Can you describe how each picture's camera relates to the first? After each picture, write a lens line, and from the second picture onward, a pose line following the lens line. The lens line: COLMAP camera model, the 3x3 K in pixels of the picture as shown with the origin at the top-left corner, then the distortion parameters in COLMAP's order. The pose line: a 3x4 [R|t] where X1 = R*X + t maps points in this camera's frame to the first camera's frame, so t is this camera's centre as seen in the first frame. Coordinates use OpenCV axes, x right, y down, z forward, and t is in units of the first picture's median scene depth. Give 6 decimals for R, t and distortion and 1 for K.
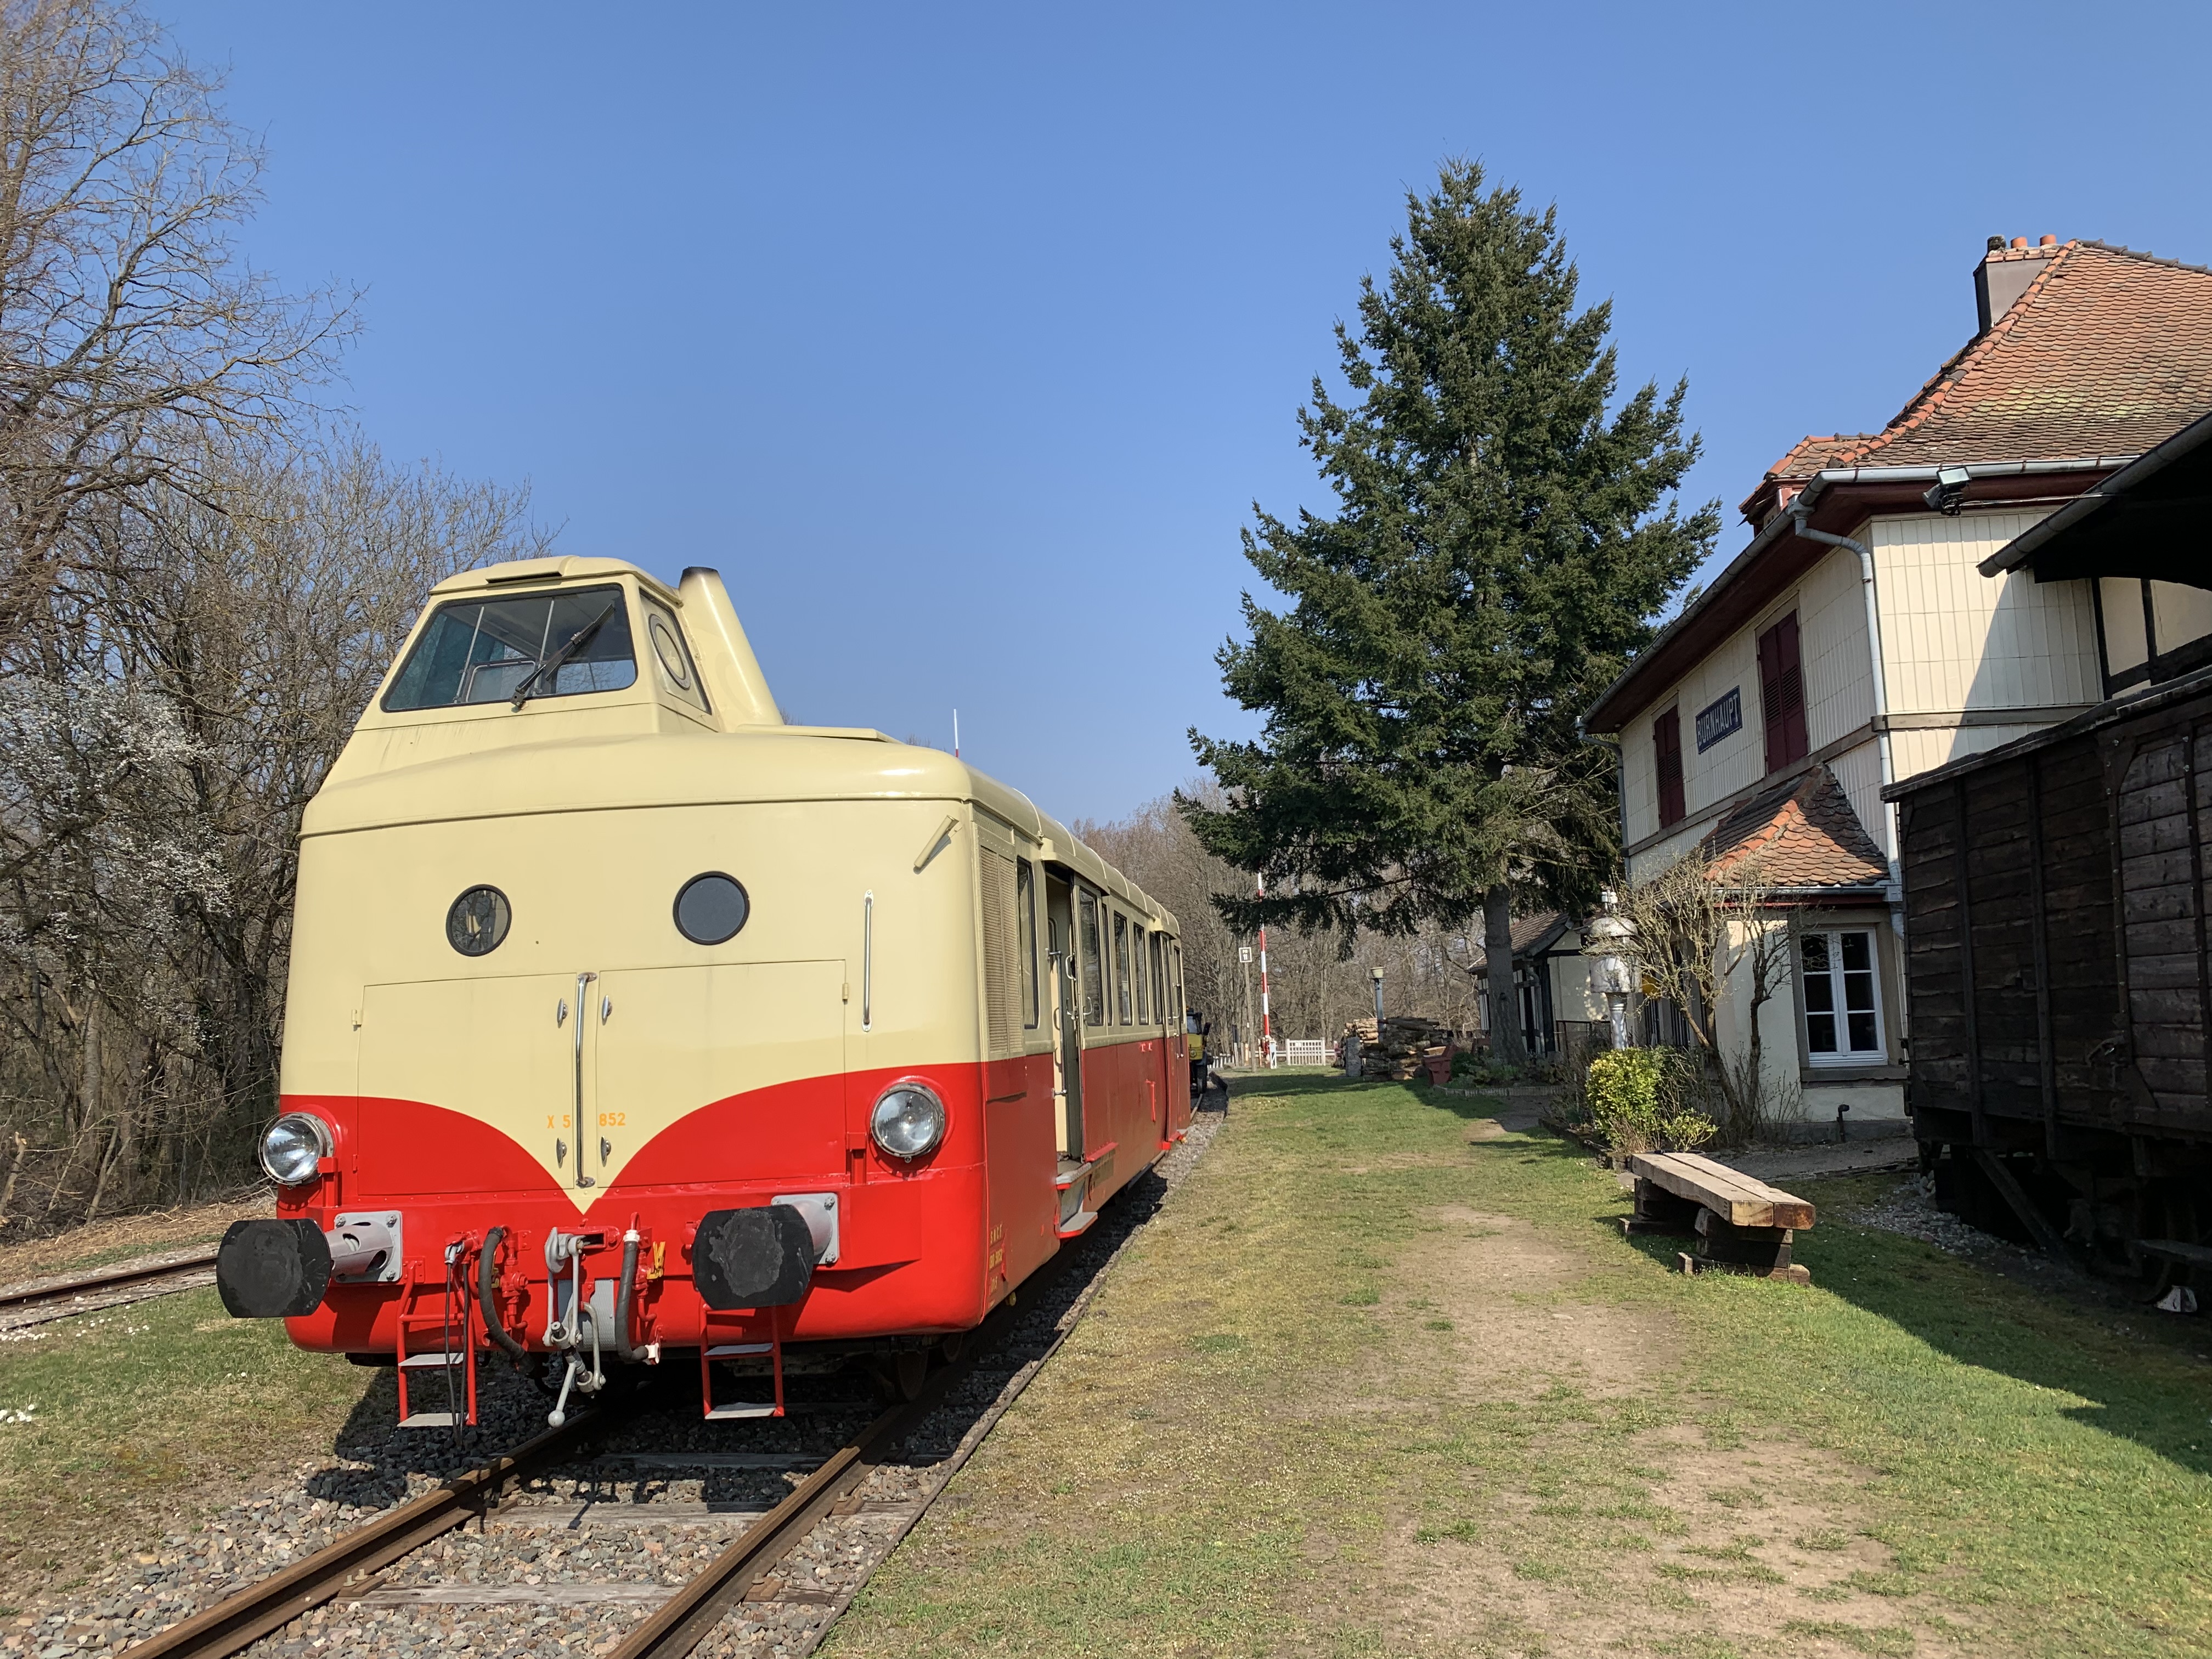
lens RADIAL K [[1684.7, 0, 1106.0], [0, 1684.7, 829.5], [0, 0, 1]] dist [0.012475, -0.001593]
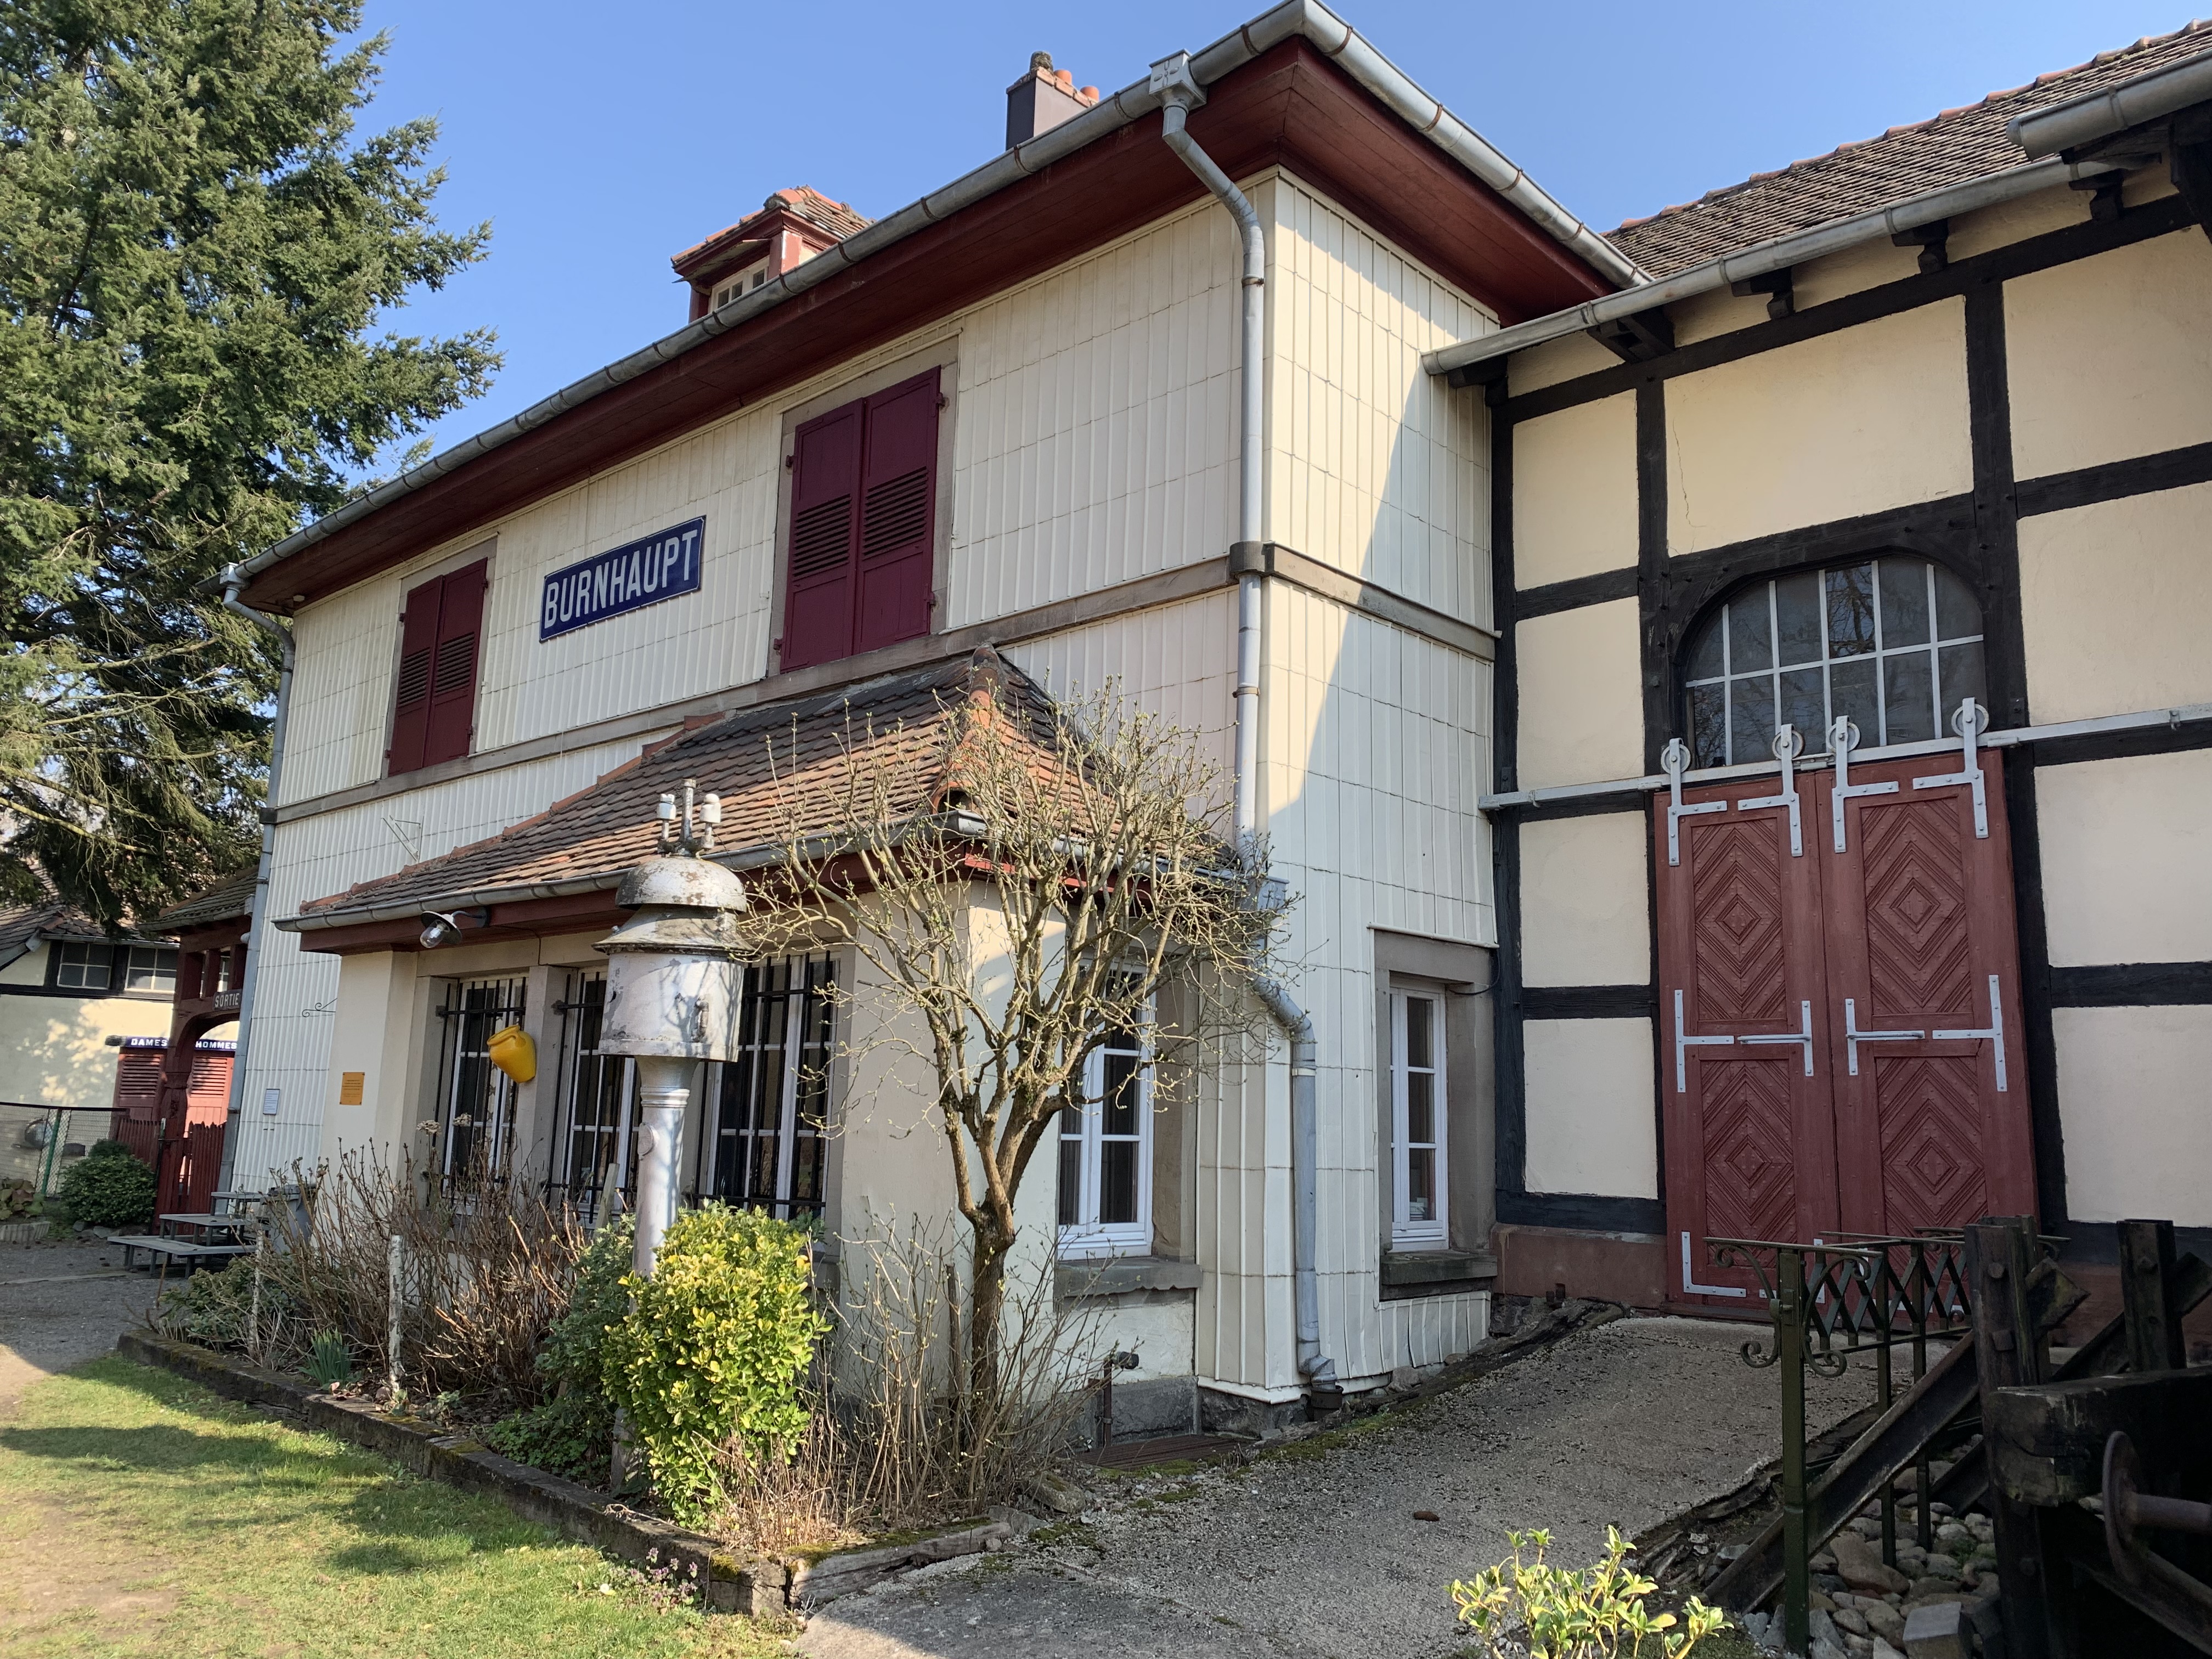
lens RADIAL K [[1684.7, 0, 1106.0], [0, 1684.7, 829.5], [0, 0, 1]] dist [0.012475, -0.001593]
pose [[0.617295, 0.184025, 0.764907, 0.056266], [-0.149273, 0.981993, -0.115787, 0.064201], [-0.772441, -0.042705, 0.633649, 0.583857]]
